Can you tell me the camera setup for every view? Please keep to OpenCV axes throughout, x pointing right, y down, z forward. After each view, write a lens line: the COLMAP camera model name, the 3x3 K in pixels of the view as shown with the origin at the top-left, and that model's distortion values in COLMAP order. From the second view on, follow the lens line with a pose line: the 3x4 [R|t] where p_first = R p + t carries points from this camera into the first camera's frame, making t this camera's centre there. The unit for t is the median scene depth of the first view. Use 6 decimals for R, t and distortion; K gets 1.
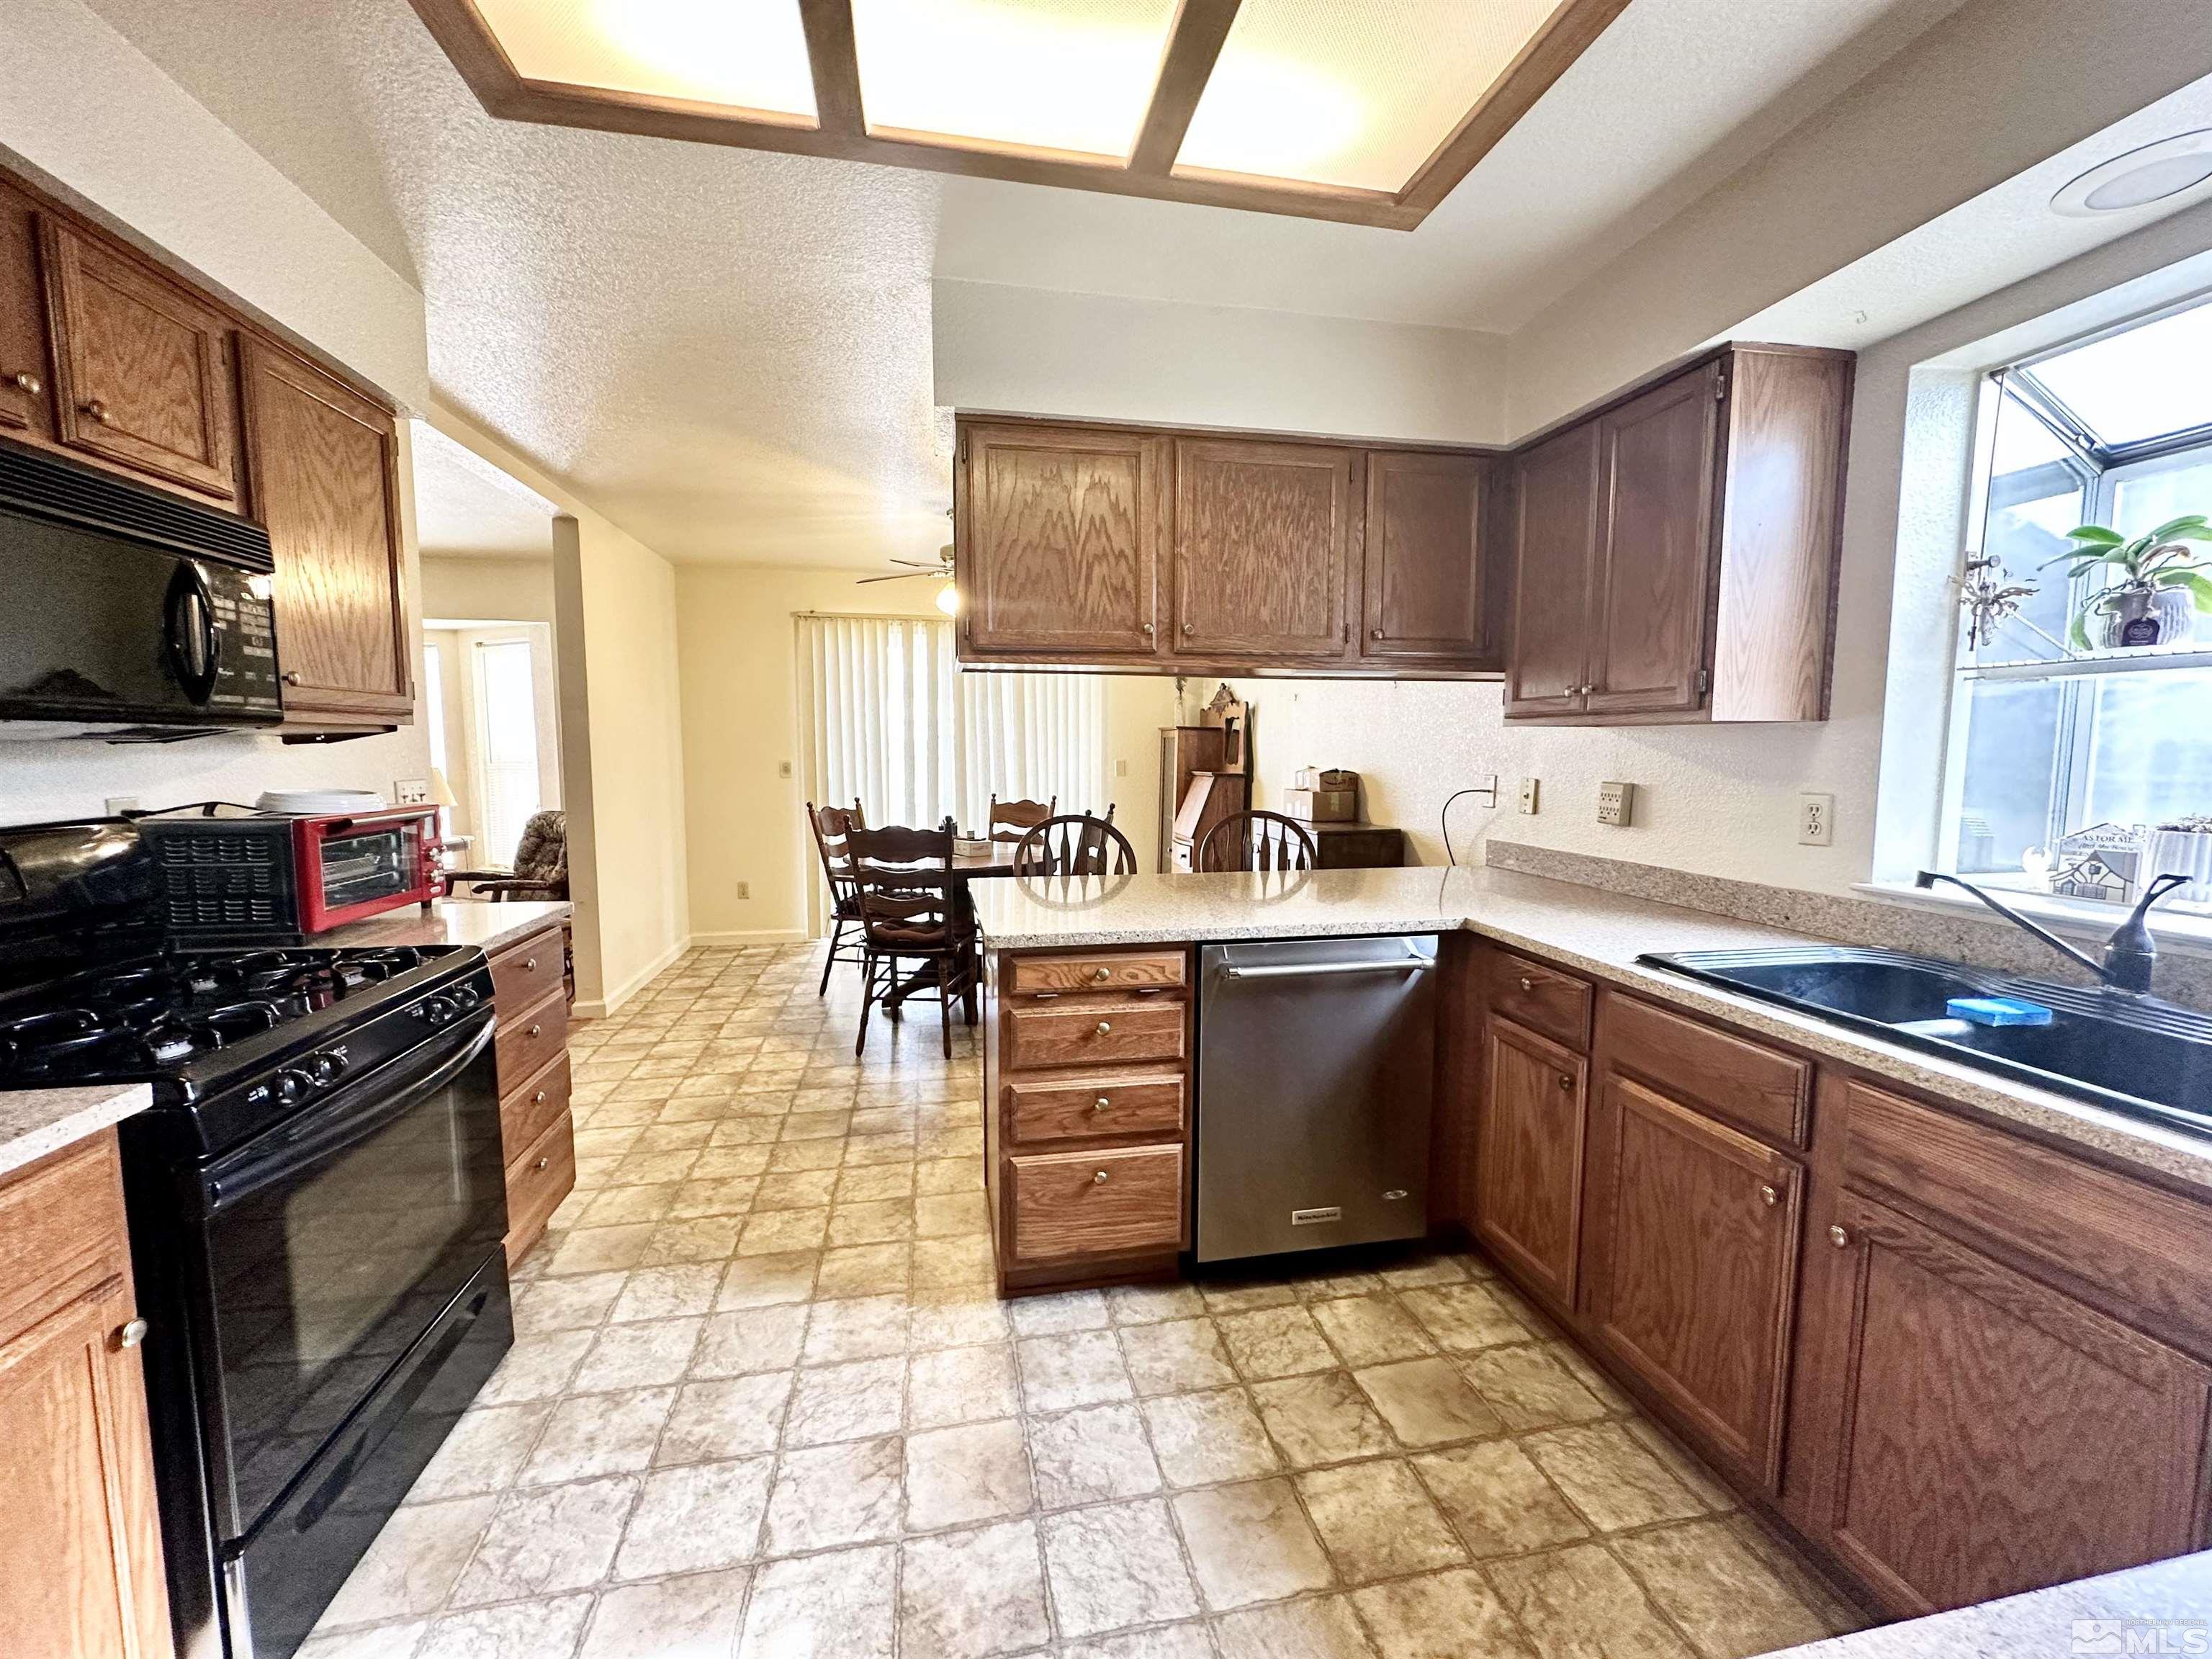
lens RADIAL K [[878.4, 0, 1114.9], [0, 878.4, 829.4], [0, 0, 1]] dist [-0.001010, 0.000055]
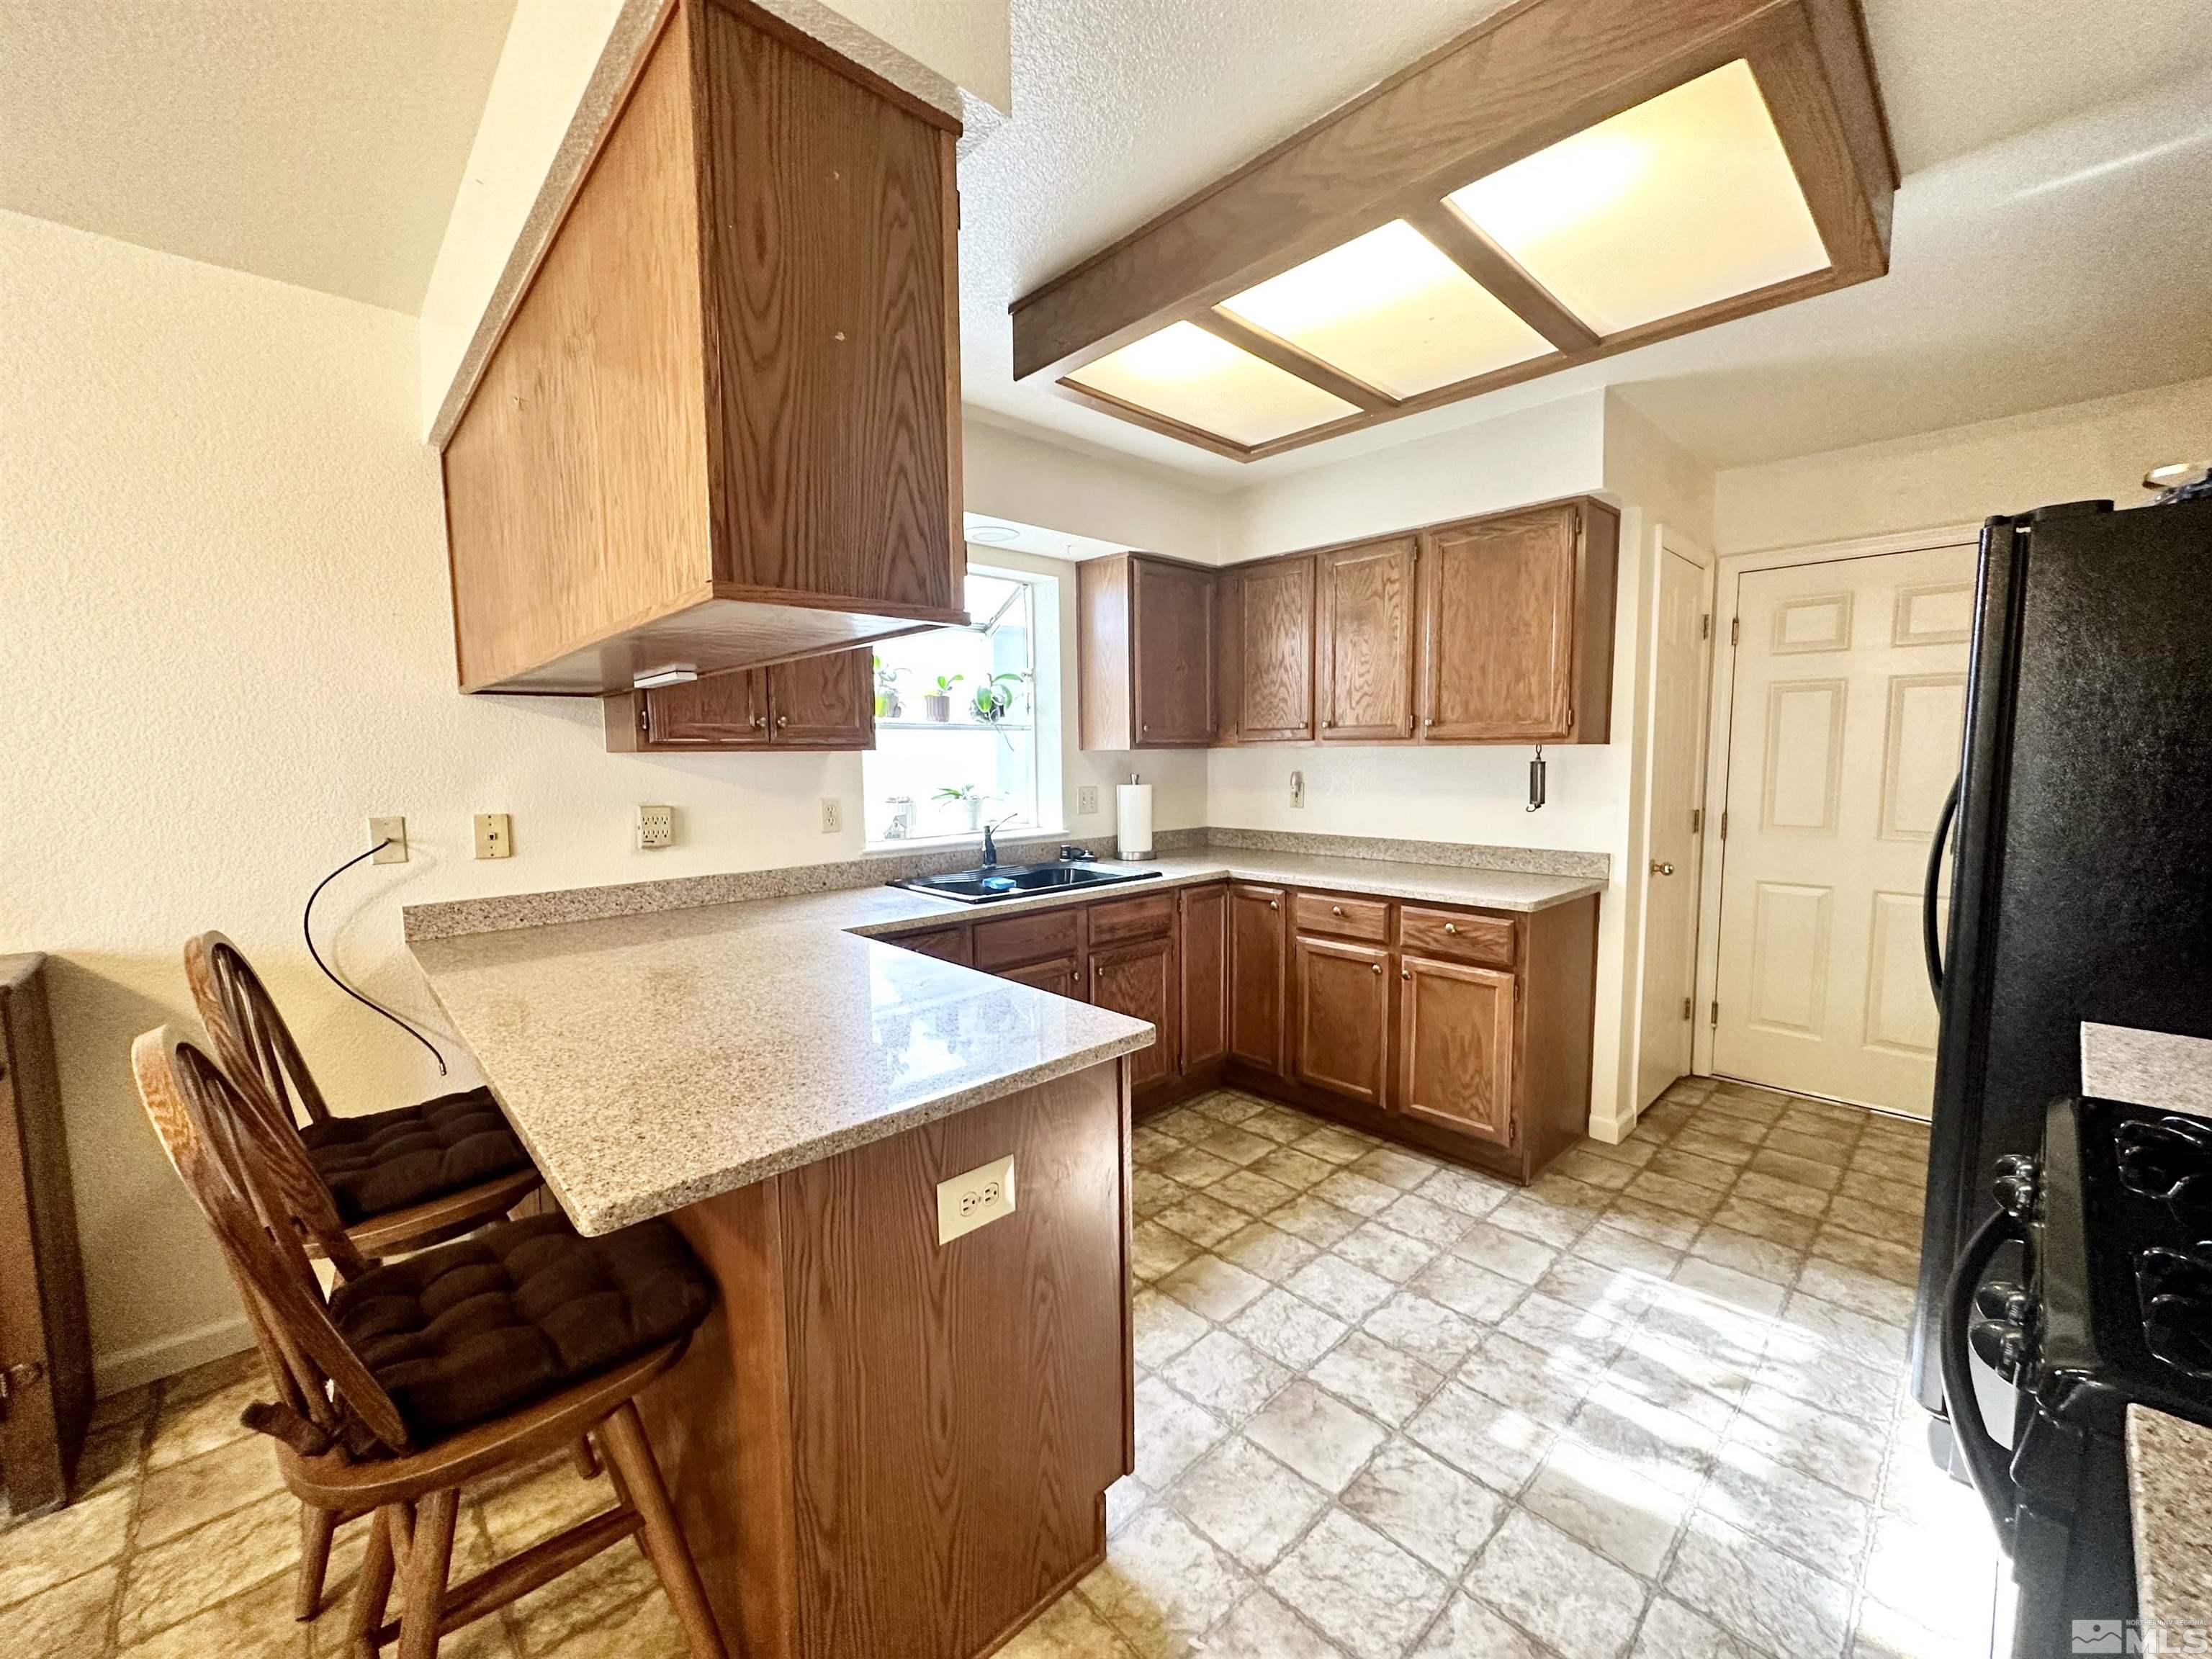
lens RADIAL K [[878.4, 0, 1108.4], [0, 878.4, 827.0], [0, 0, 1]] dist [-0.001010, 0.000055]
pose [[-0.524870, -0.069967, 0.848302, -0.949387], [0.090185, 0.986435, 0.137160, -0.198464], [-0.846391, 0.148495, -0.511440, 1.740515]]
